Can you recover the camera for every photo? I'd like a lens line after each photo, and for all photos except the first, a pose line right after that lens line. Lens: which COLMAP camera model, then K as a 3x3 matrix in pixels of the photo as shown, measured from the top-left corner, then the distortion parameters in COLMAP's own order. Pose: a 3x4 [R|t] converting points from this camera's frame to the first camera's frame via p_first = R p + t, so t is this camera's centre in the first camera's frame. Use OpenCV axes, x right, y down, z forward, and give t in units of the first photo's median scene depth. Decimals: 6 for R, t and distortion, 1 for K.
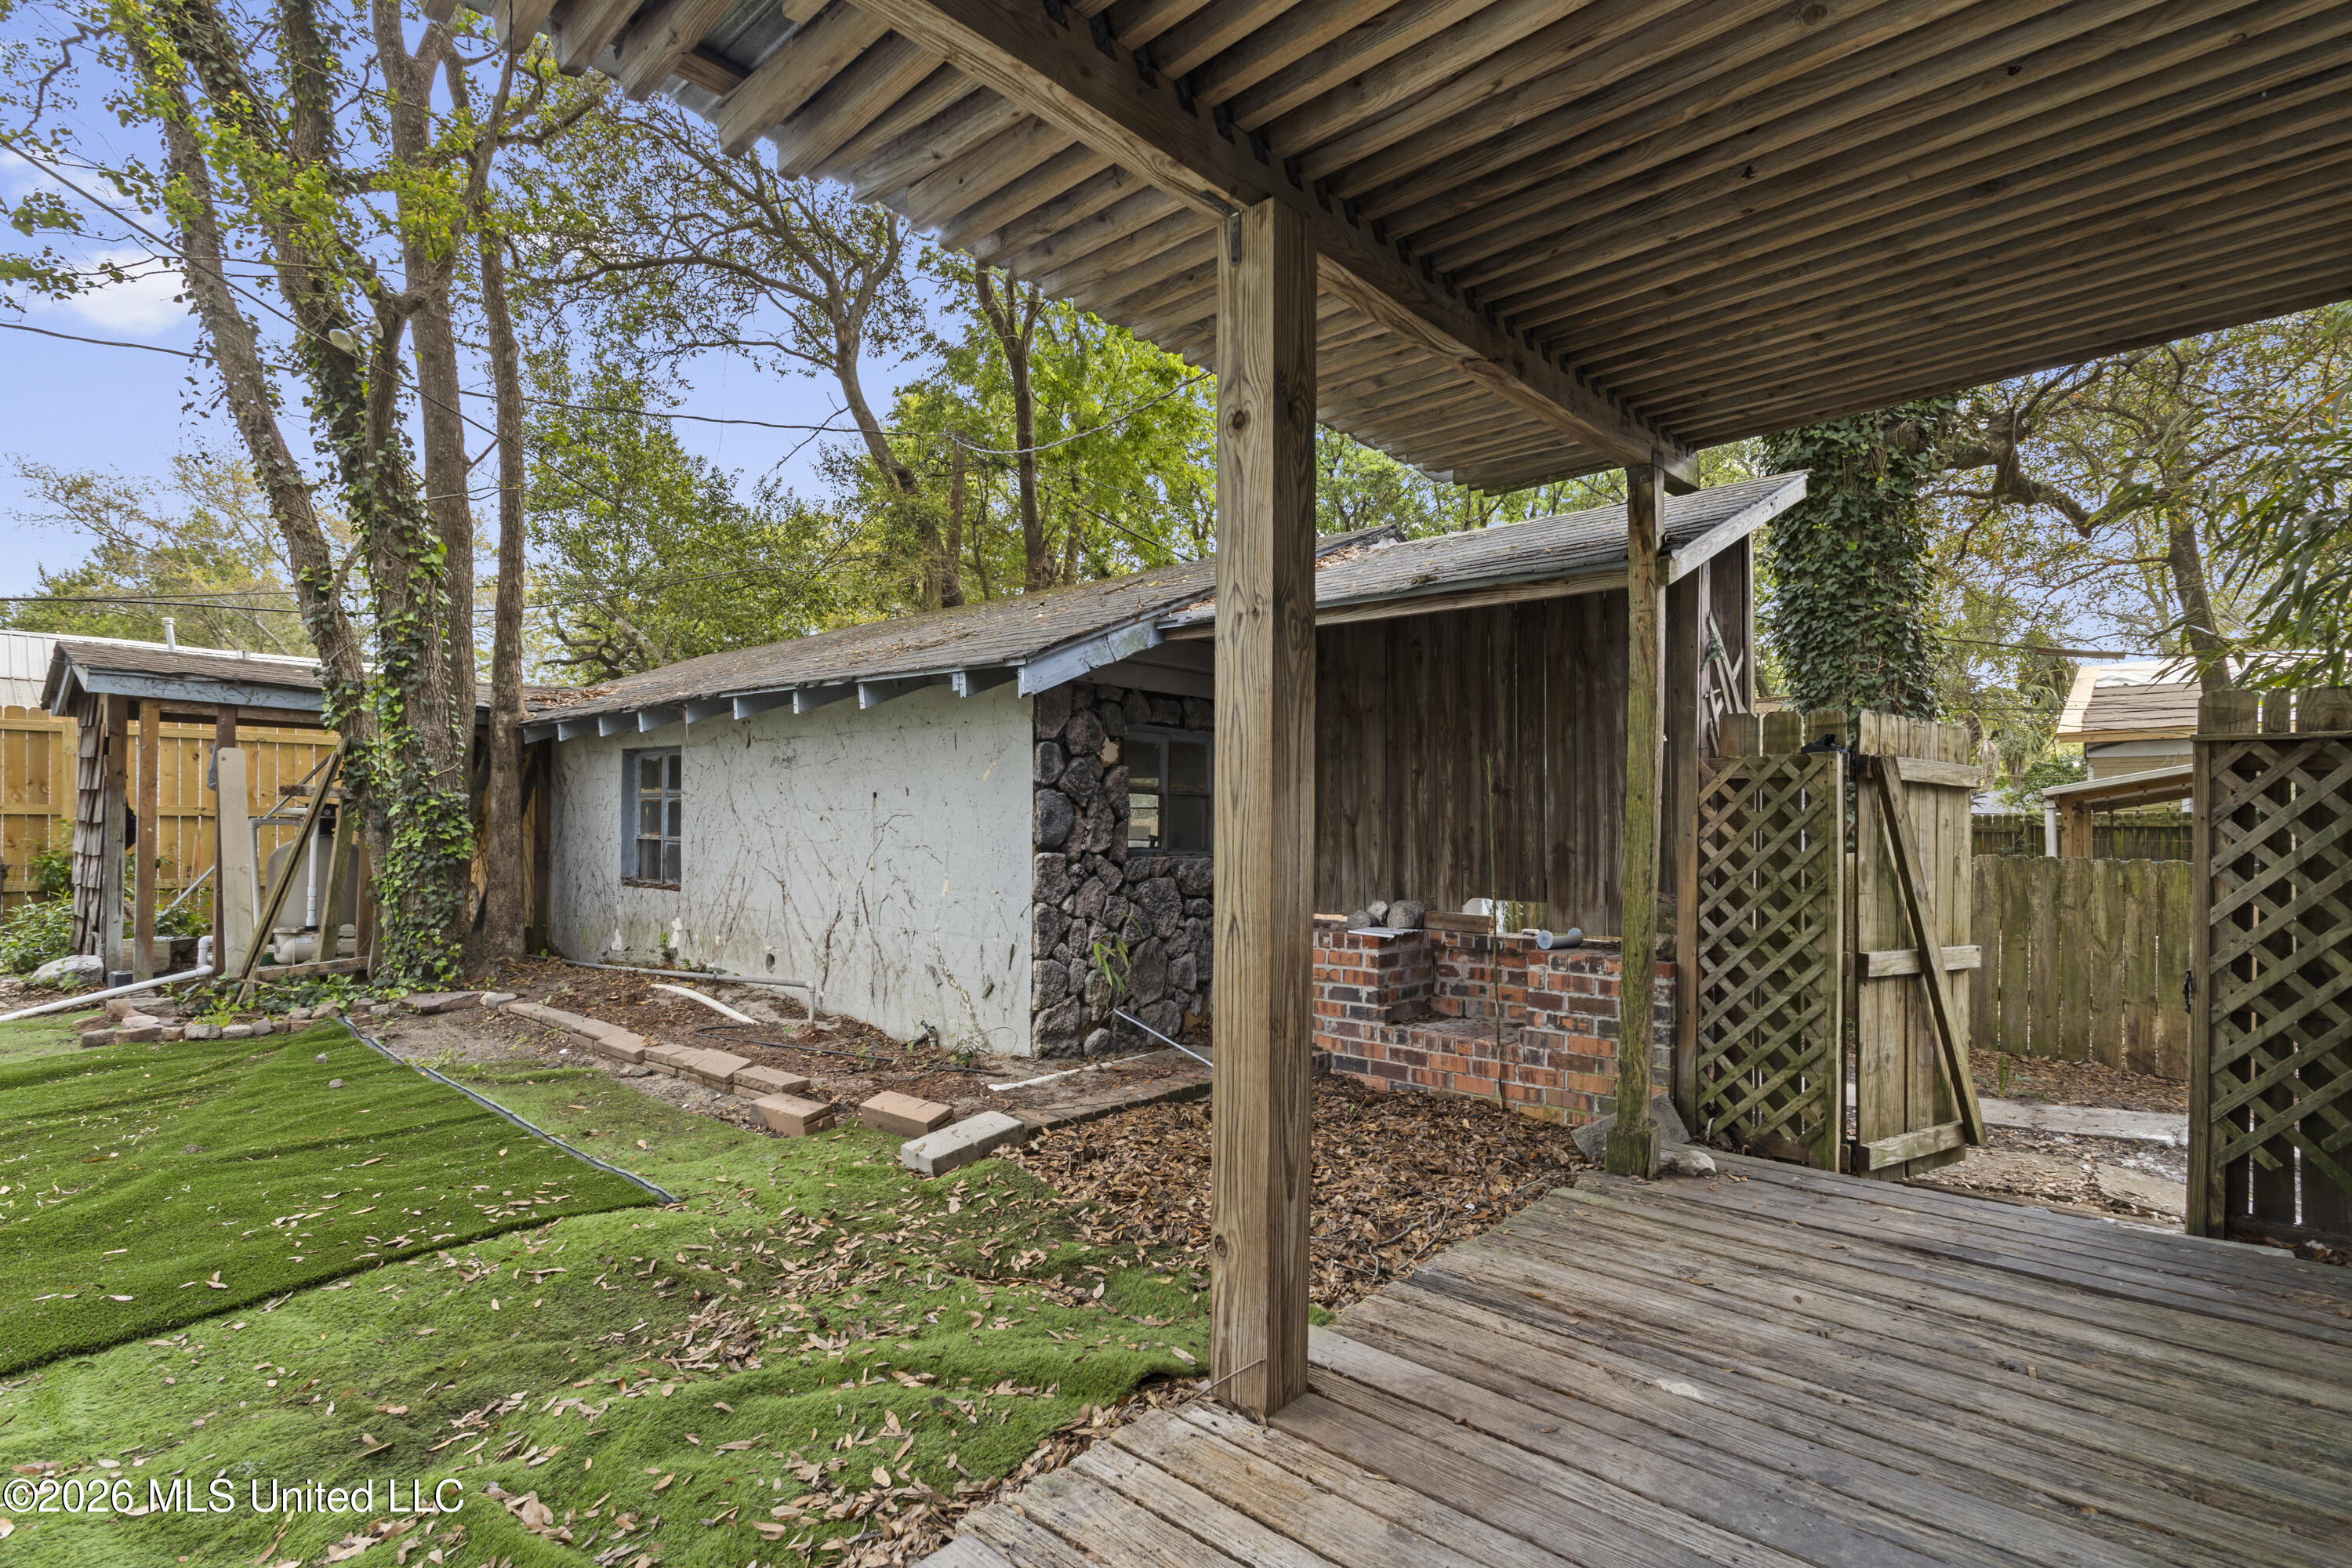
lens RADIAL K [[1107.5, 0, 1171.0], [0, 1107.5, 803.7], [0, 0, 1]] dist [-0.001656, 0.001492]
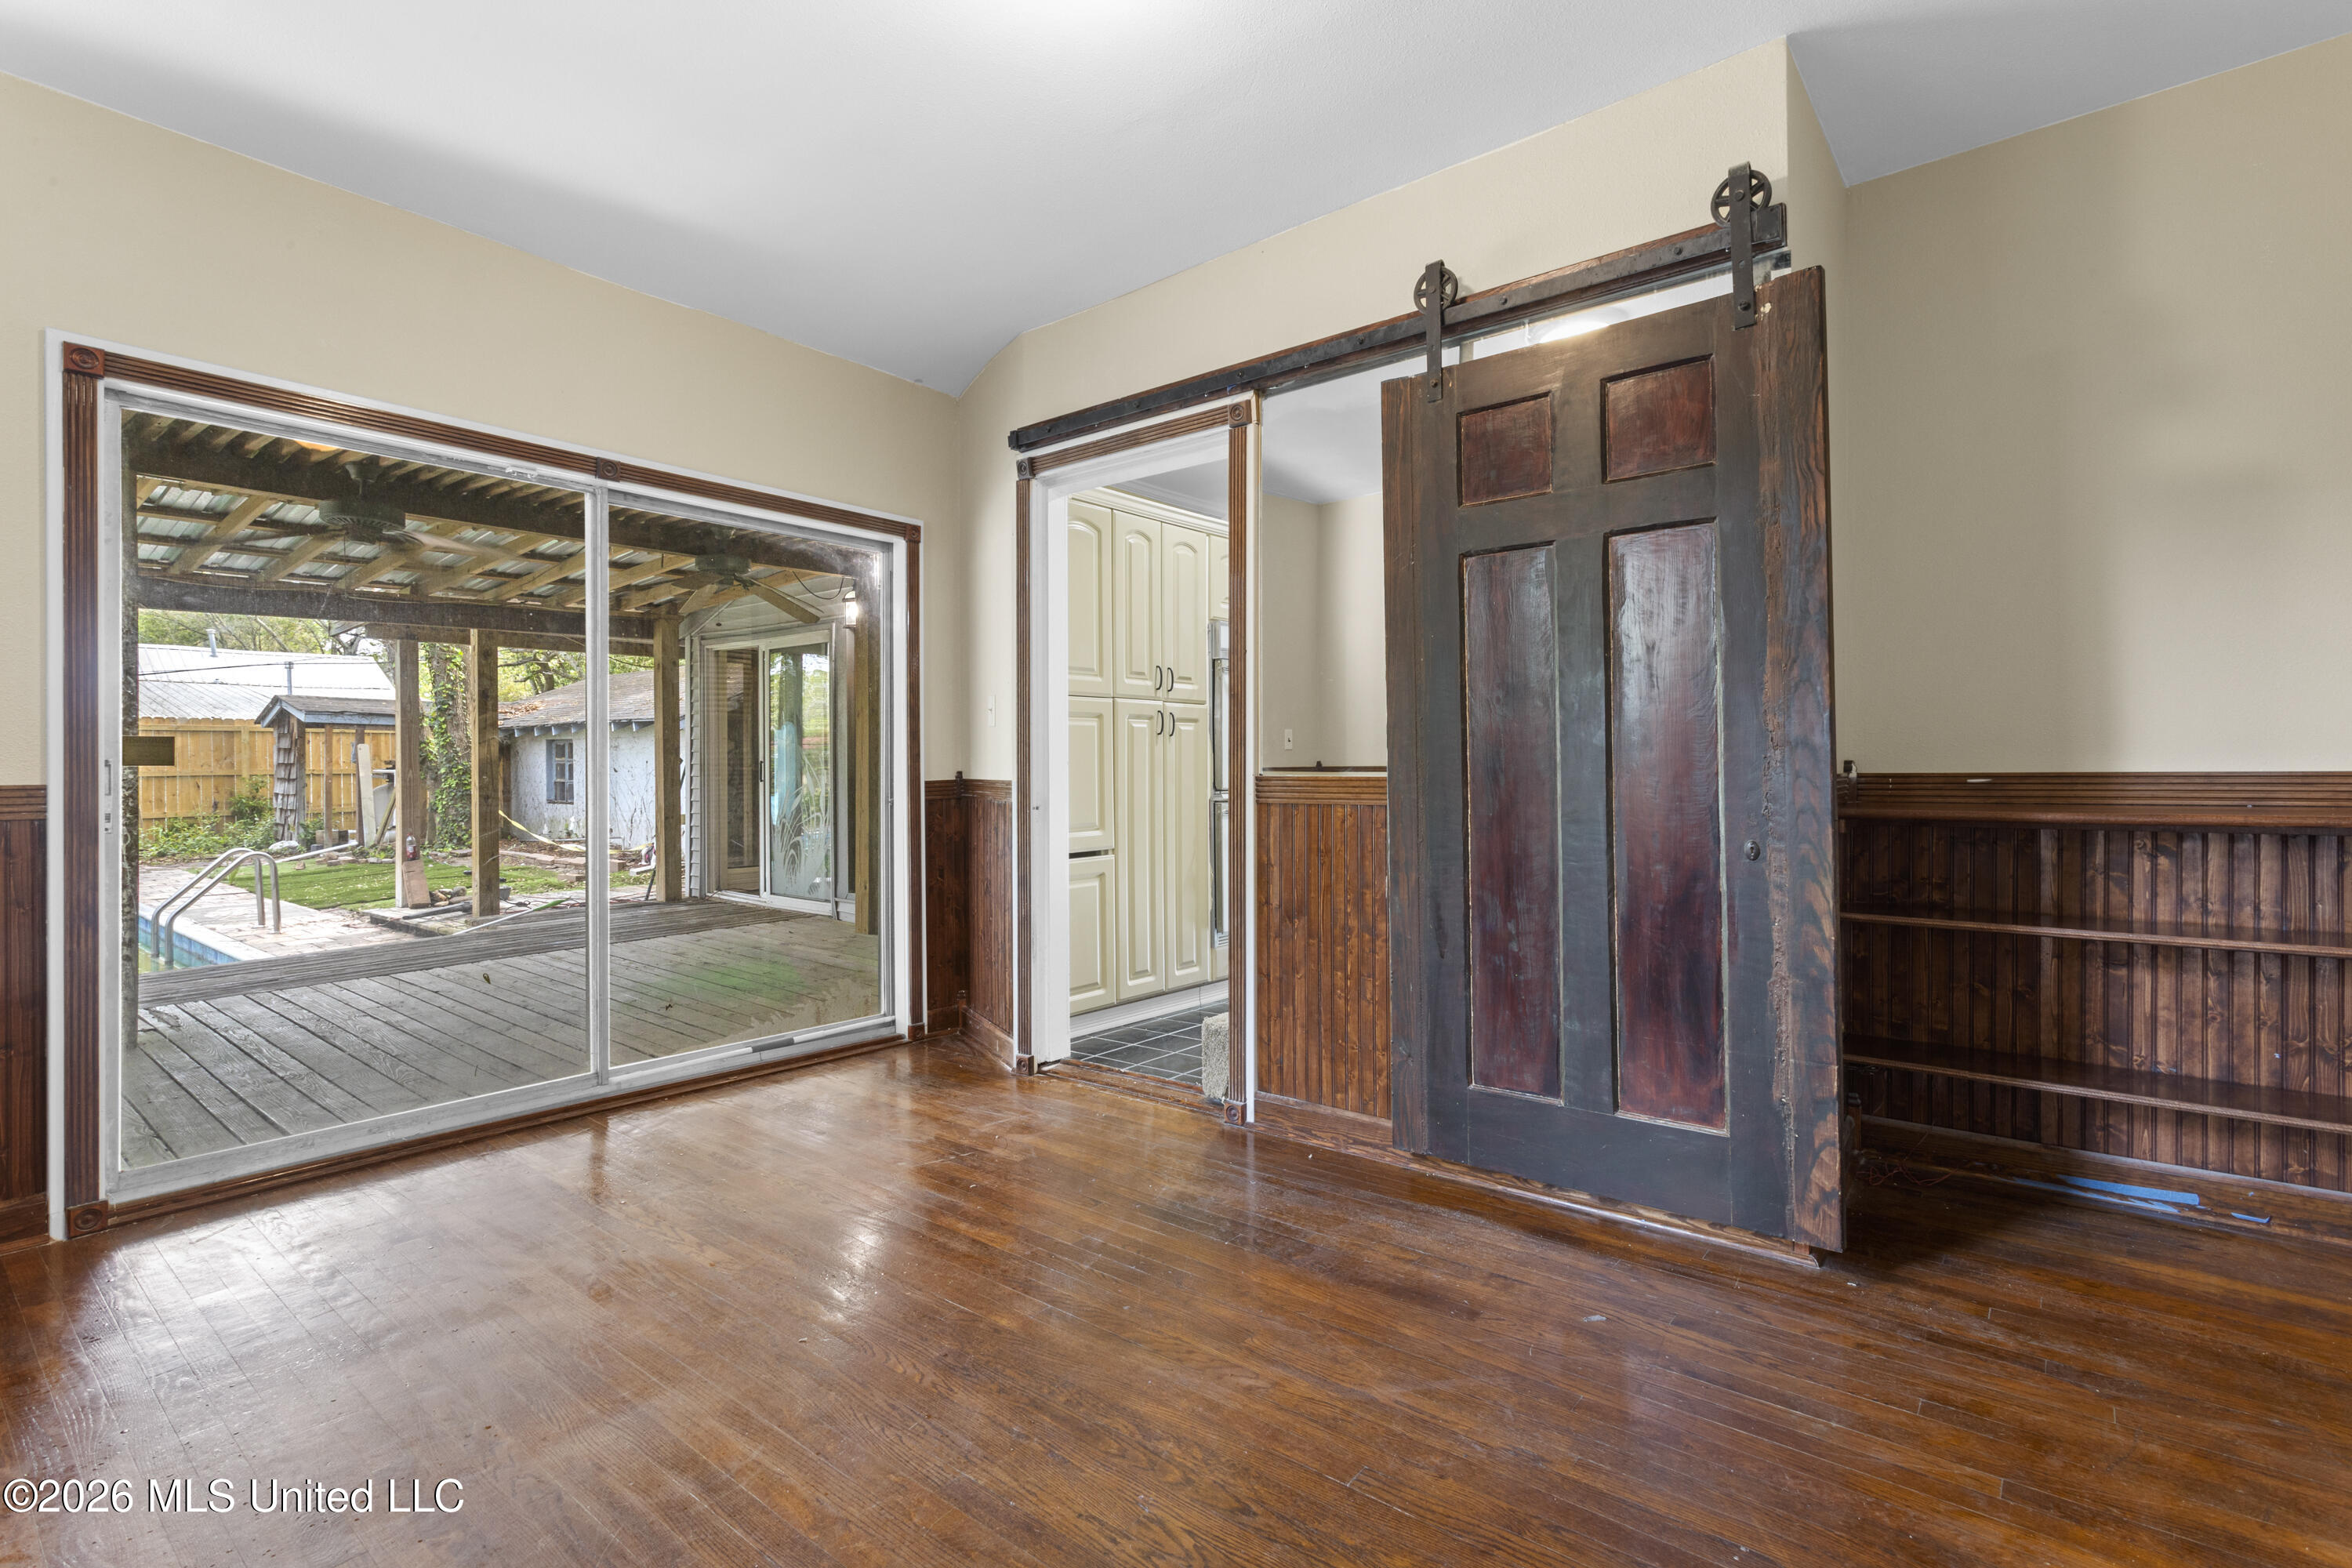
lens RADIAL K [[1107.5, 0, 1192.7], [0, 1107.5, 765.2], [0, 0, 1]] dist [-0.001656, 0.001492]
pose [[0.998052, -0.017474, 0.059888, 0.659775], [0.016455, 0.999712, 0.017476, -0.018005], [-0.060176, -0.016456, 0.998052, -1.281991]]
